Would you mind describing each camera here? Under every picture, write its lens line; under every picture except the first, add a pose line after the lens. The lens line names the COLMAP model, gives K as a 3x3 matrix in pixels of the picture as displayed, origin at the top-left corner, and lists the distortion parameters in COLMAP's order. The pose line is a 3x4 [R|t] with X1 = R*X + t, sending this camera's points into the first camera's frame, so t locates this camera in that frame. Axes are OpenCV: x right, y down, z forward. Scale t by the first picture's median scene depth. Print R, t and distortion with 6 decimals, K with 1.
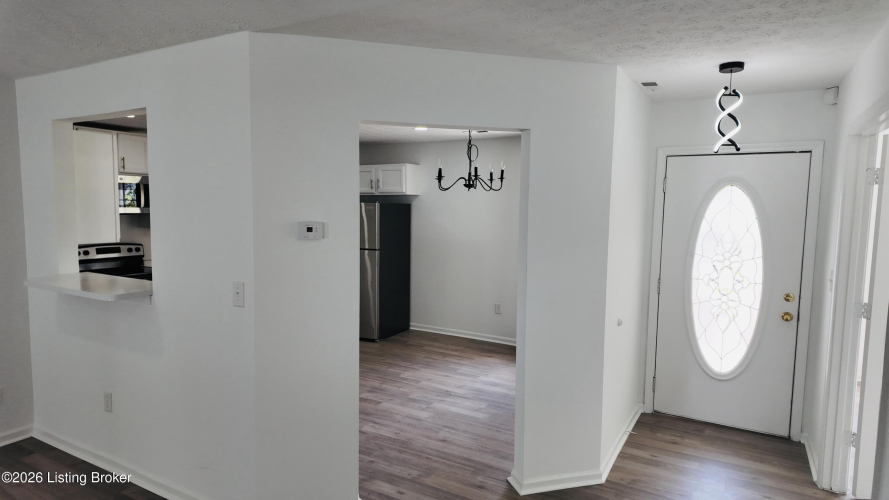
lens RADIAL K [[518.3, 0, 460.2], [0, 518.3, 250.1], [0, 0, 1]] dist [0.083518, -0.078066]
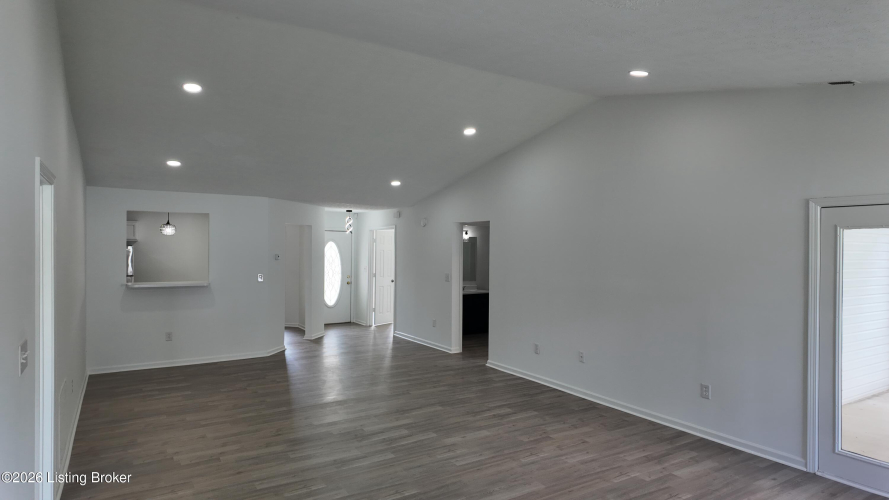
lens RADIAL K [[518.3, 0, 460.2], [0, 518.3, 250.1], [0, 0, 1]] dist [0.083518, -0.078066]
pose [[0.460272, -0.006358, 0.887755, -1.827477], [0.075869, 0.996598, -0.032198, 0.080081], [-0.884530, 0.082173, 0.459188, -1.033672]]
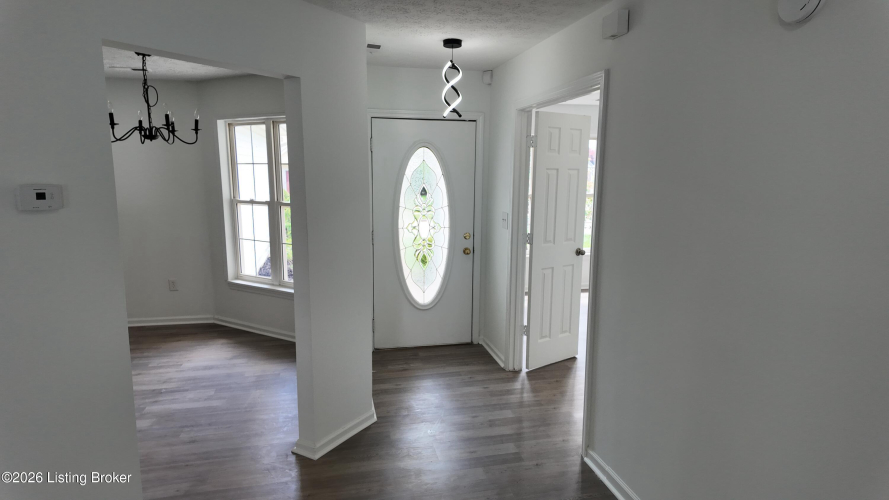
lens RADIAL K [[514.0, 0, 444.6], [0, 514.0, 252.3], [0, 0, 1]] dist [0.078092, -0.077162]
pose [[0.741783, -0.114036, 0.660874, -0.248495], [0.060001, 0.992770, 0.103958, -0.004622], [-0.667951, -0.037461, 0.743262, 0.104095]]
